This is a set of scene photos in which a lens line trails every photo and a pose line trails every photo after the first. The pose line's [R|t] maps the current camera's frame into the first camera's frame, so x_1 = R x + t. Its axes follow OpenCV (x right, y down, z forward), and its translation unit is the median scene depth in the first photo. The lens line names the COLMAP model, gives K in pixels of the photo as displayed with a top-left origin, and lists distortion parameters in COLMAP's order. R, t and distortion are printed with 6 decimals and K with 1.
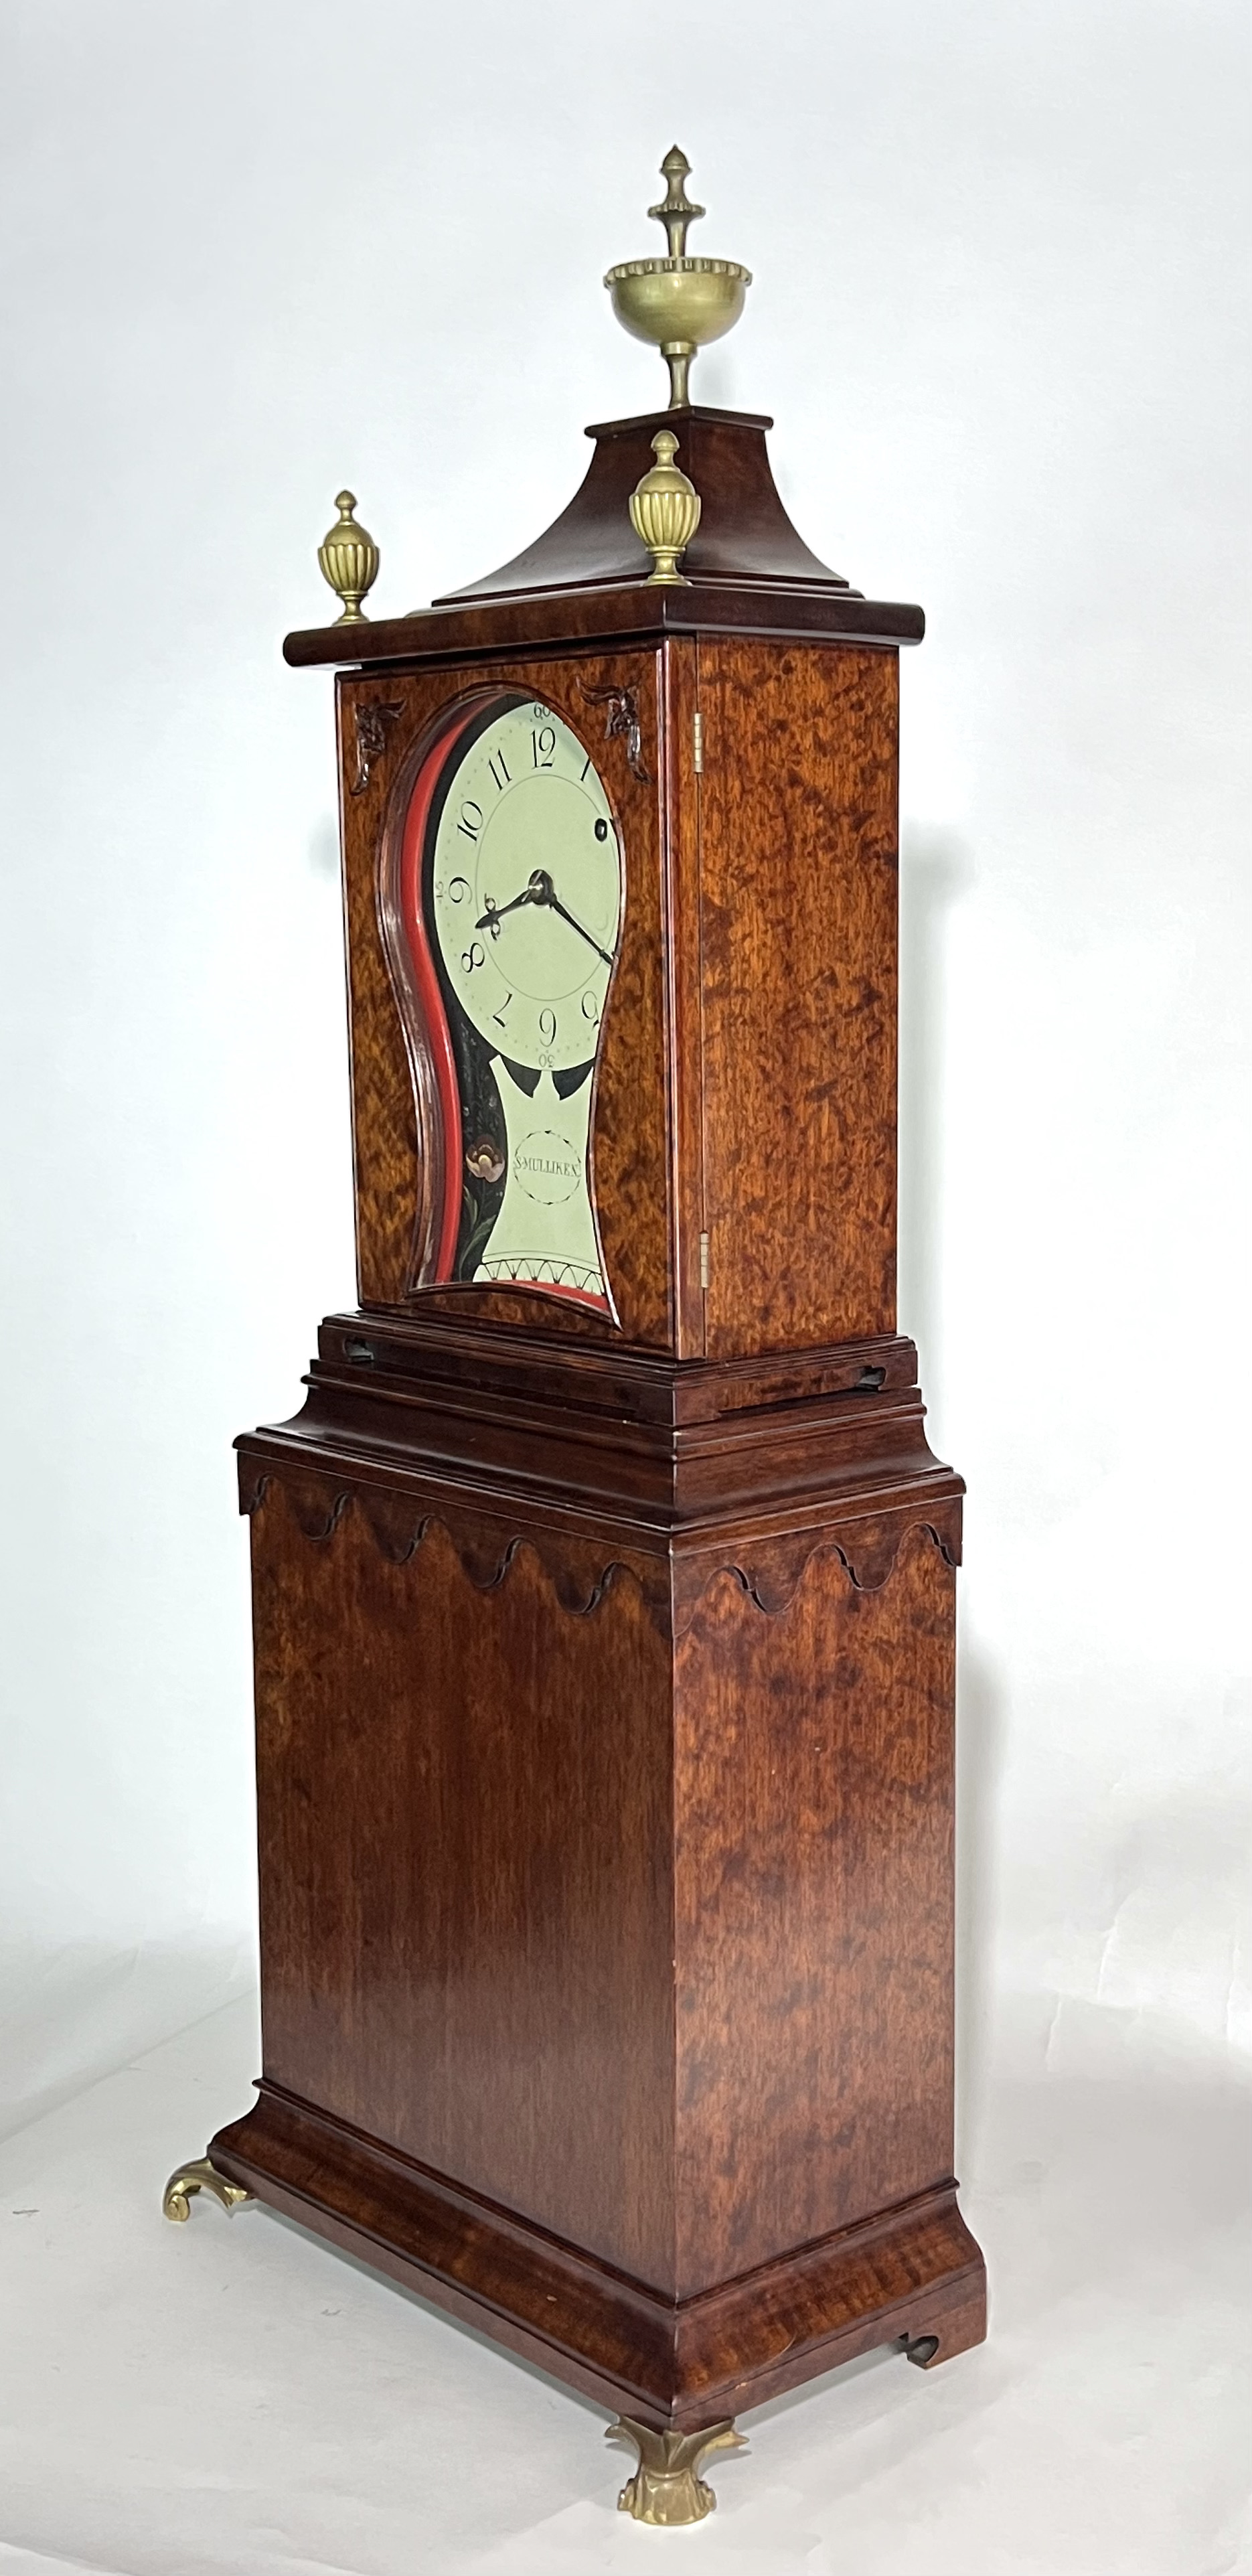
lens RADIAL K [[2767.6, 0, 689.4], [0, 2767.6, 1351.0], [0, 0, 1]] dist [0.186452, -0.508639]
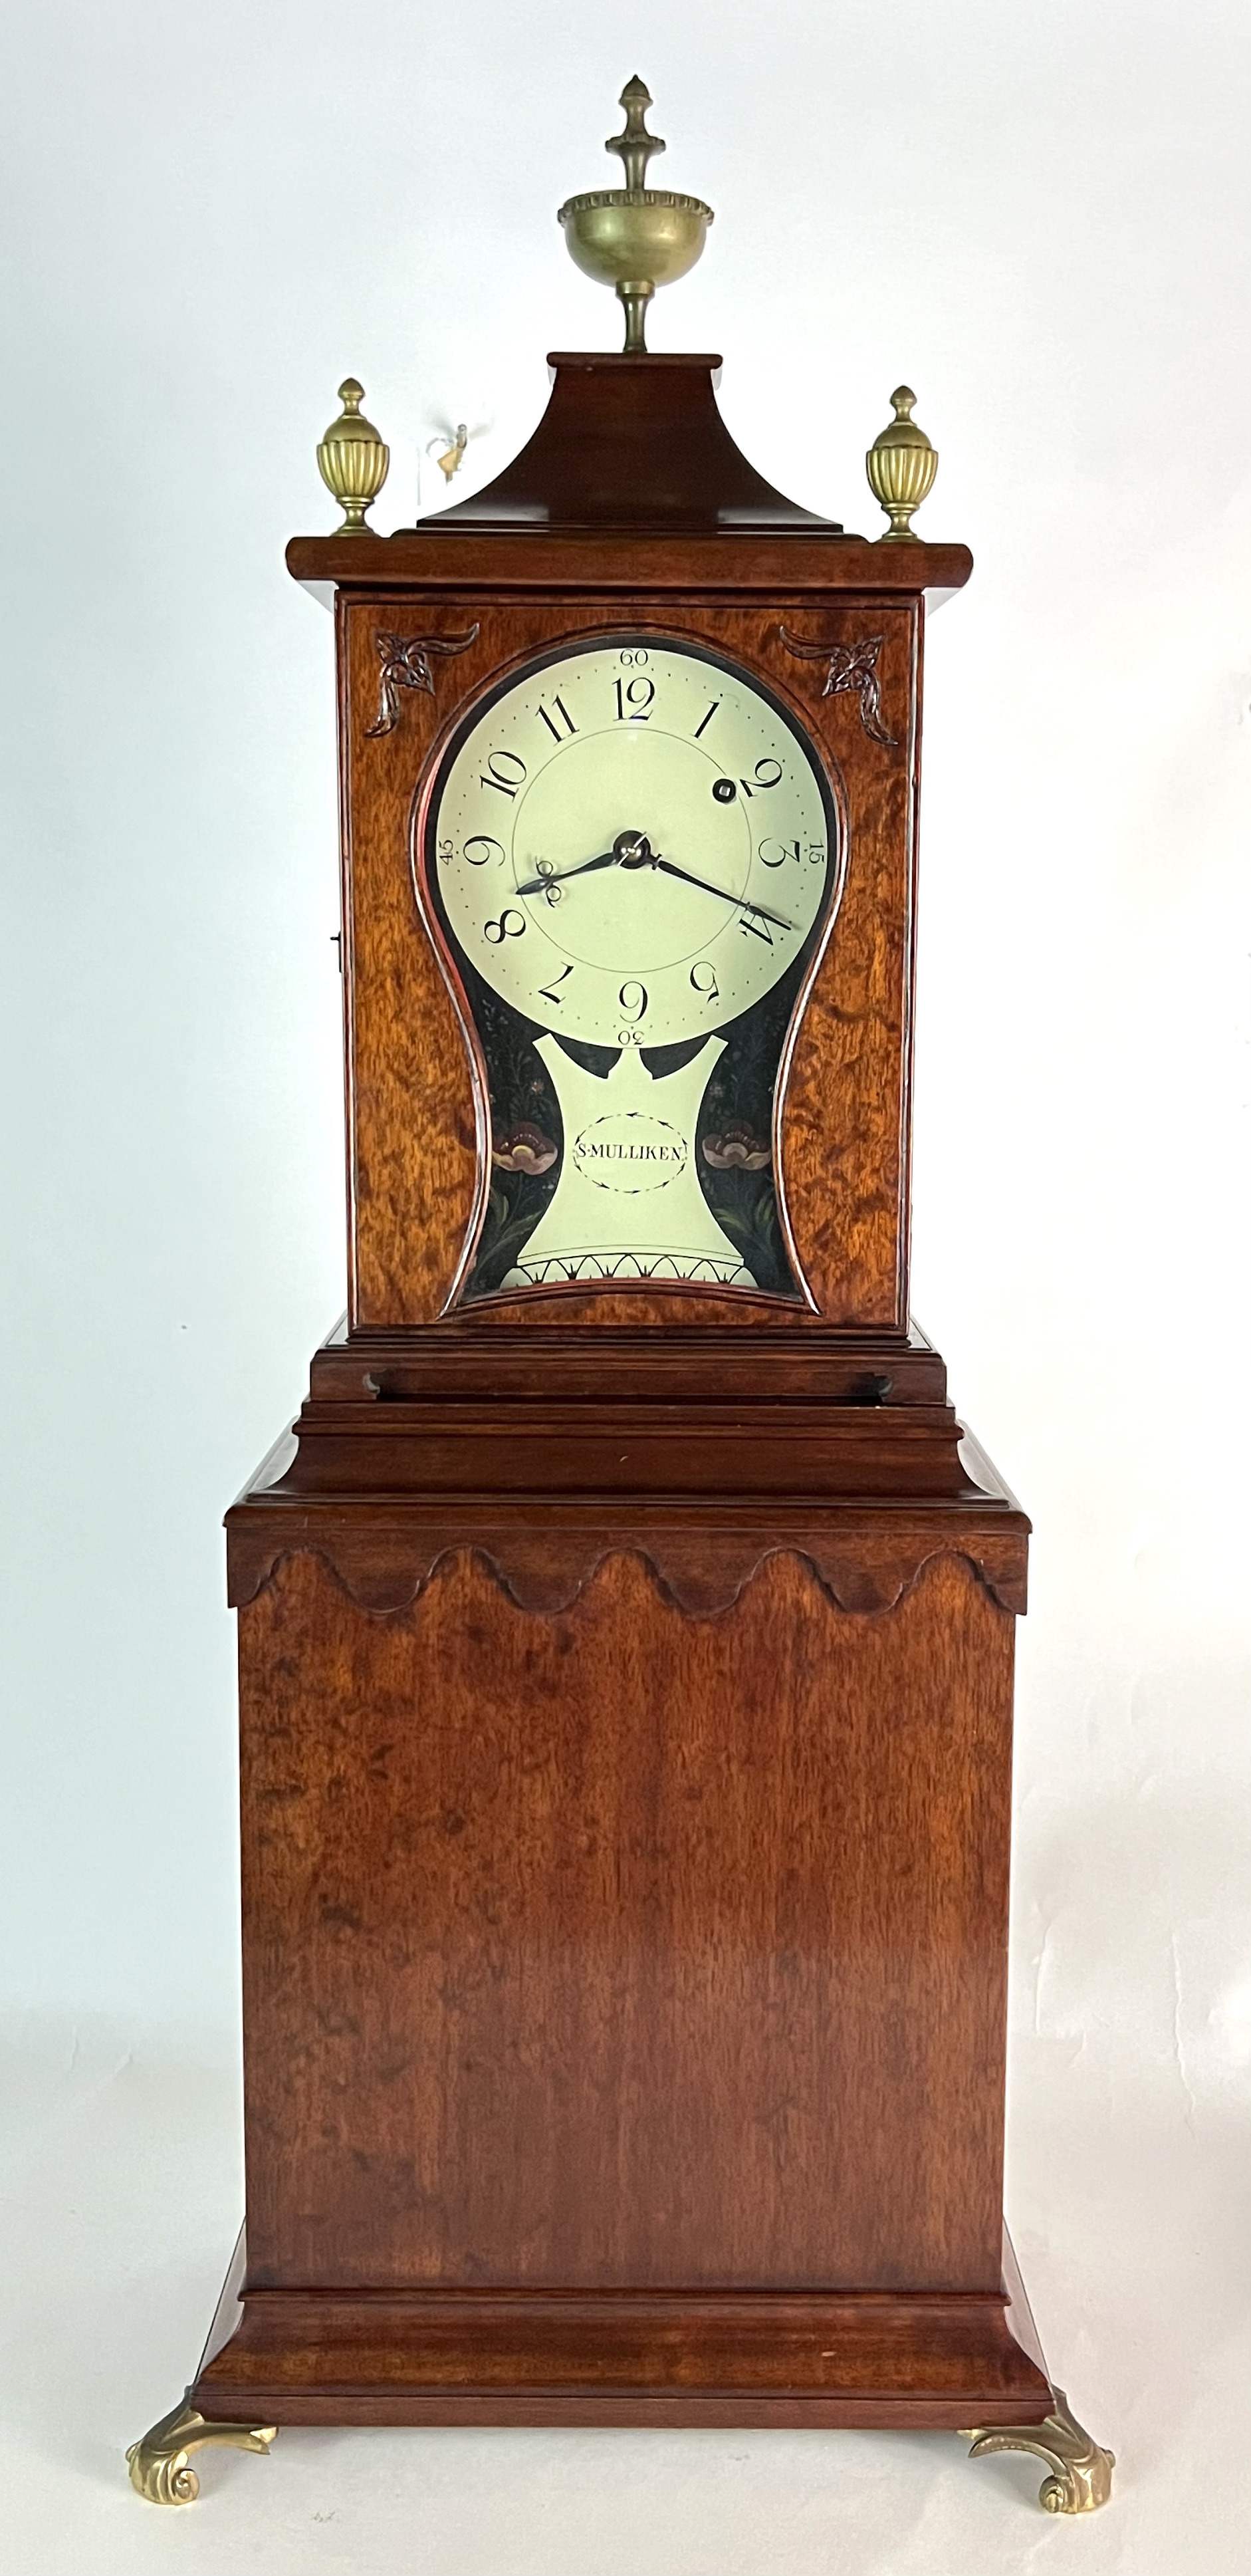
lens RADIAL K [[2392.2, 0, 621.2], [0, 2392.2, 1224.7], [0, 0, 1]] dist [0.187376, -0.465992]
pose [[0.673833, -0.092253, 0.733102, -0.631403], [0.105851, 0.993994, 0.027790, -0.064179], [-0.731263, 0.058874, 0.679550, 0.457568]]
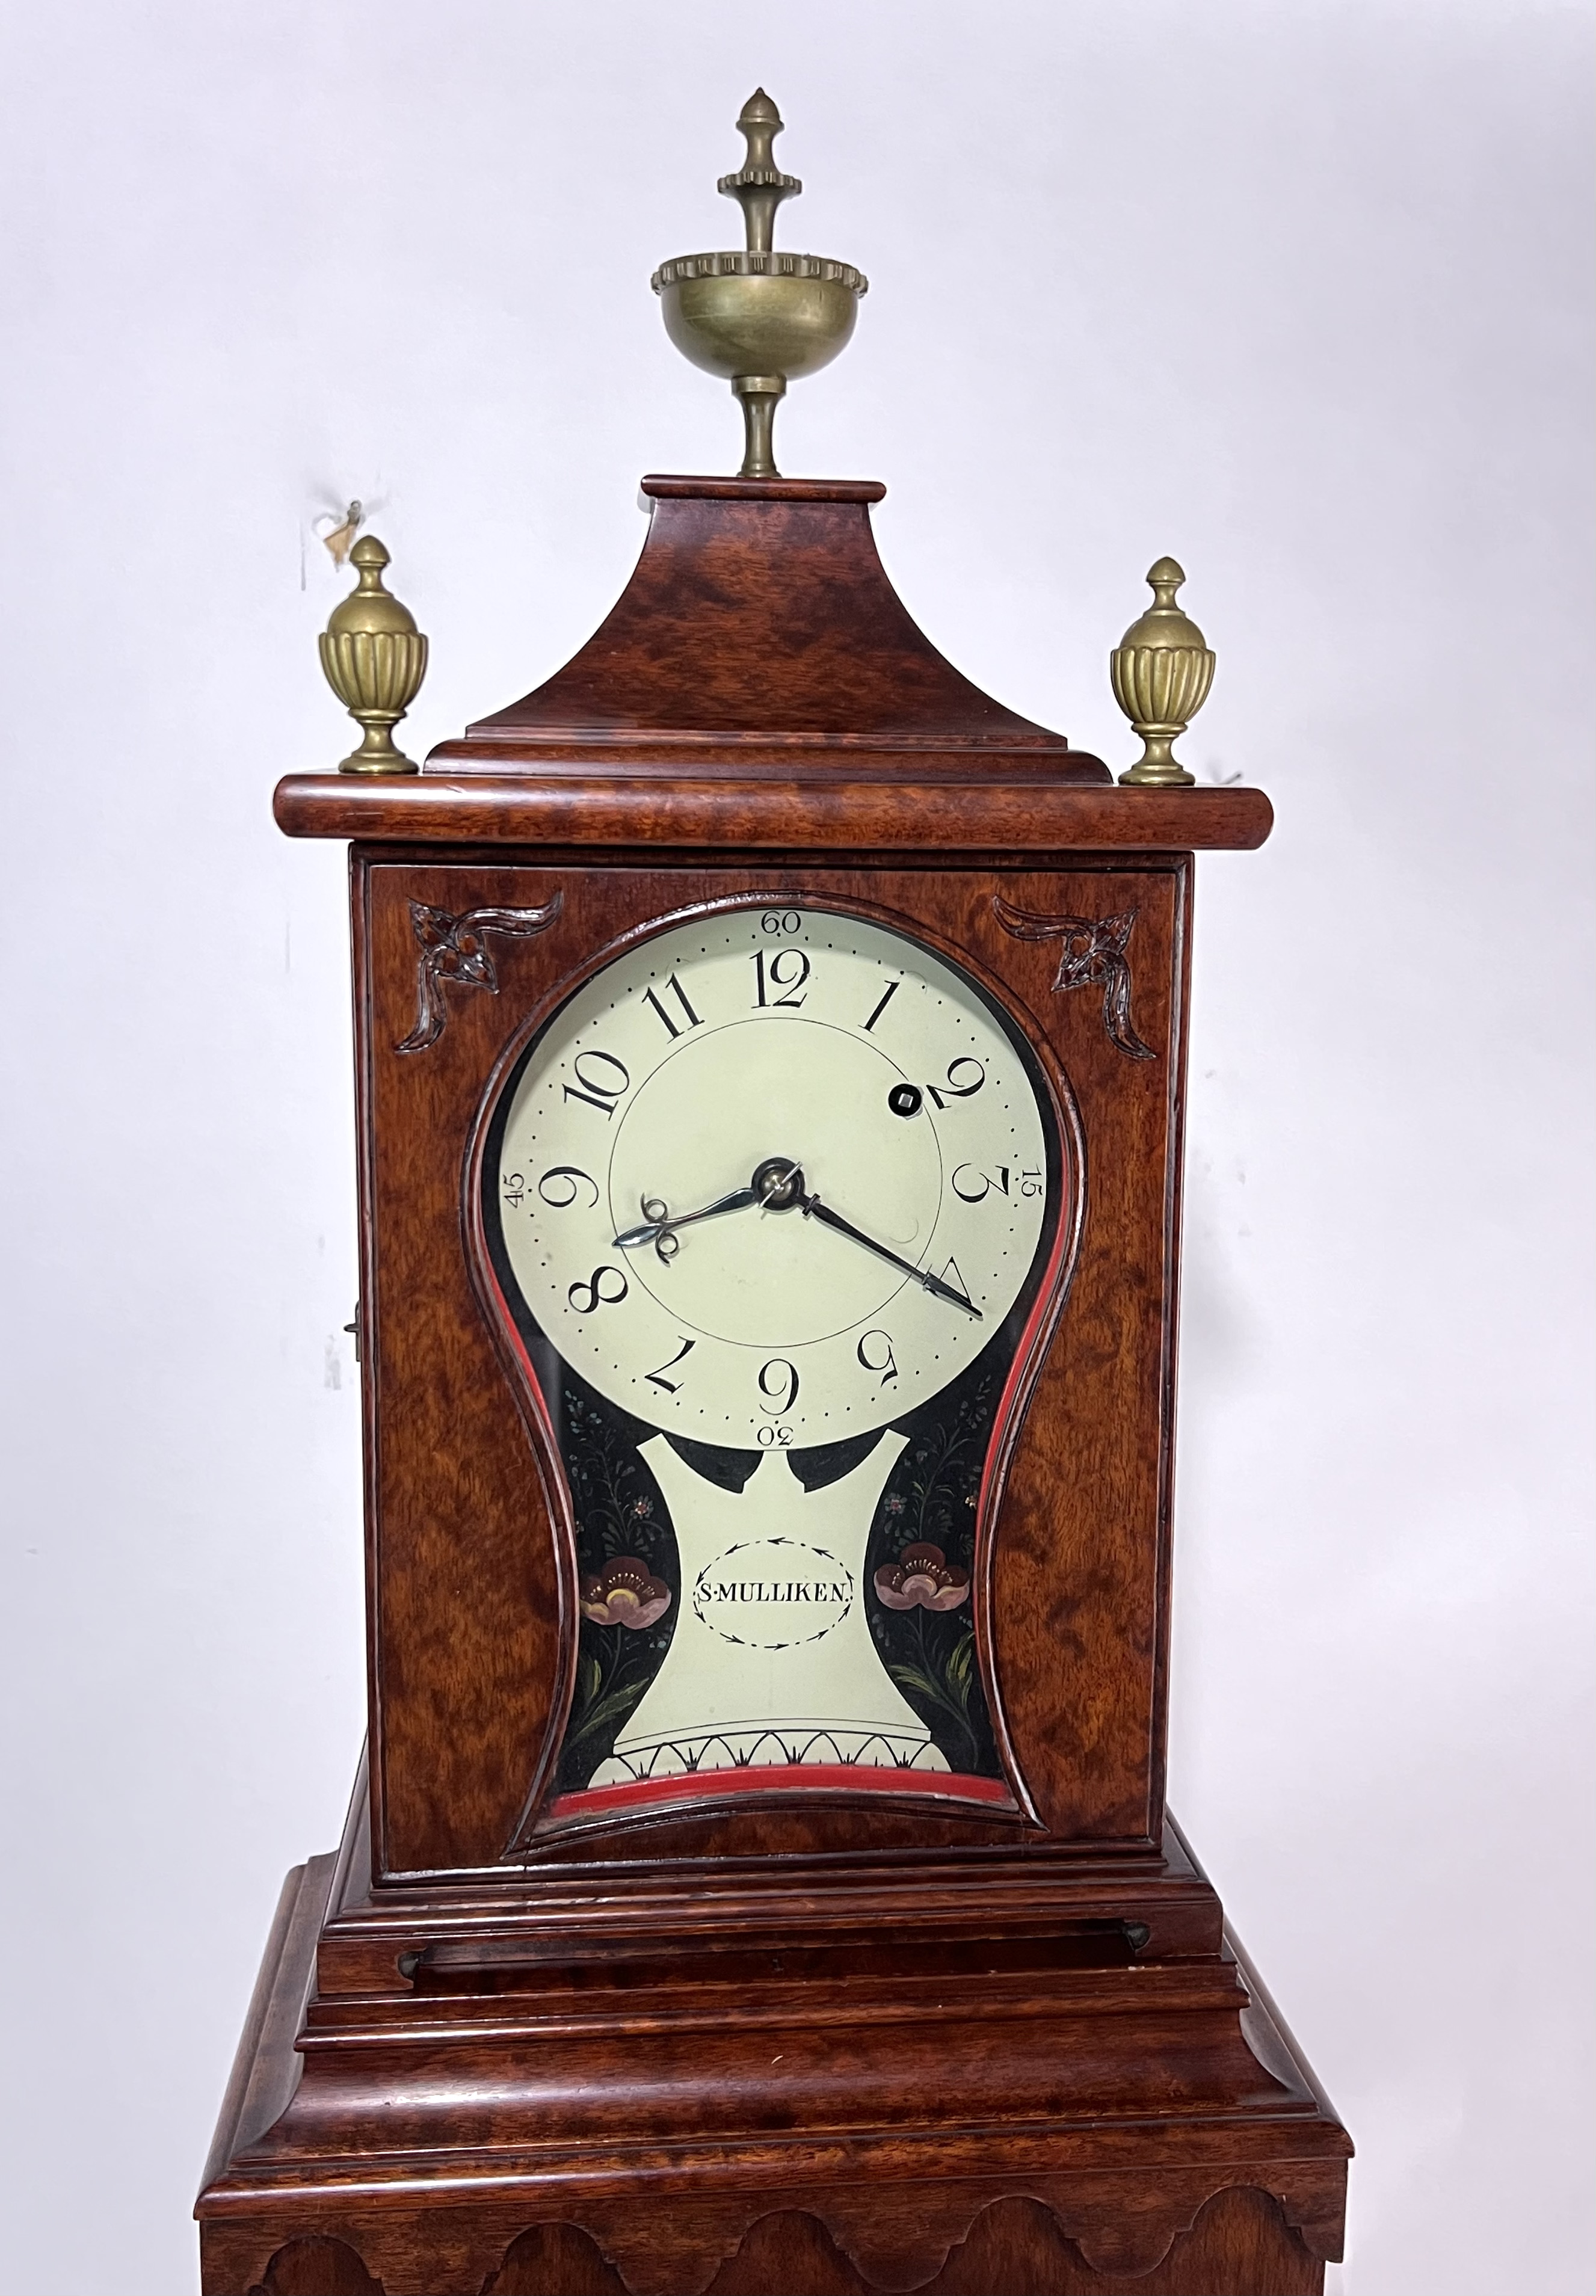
lens RADIAL K [[2207.8, 0, 825.8], [0, 2207.8, 1100.4], [0, 0, 1]] dist [0.184476, -0.447847]
pose [[0.591975, -0.109186, 0.798526, -0.448050], [0.109969, 0.992457, 0.054179, -0.207252], [-0.798419, 0.055741, 0.599517, 0.658916]]
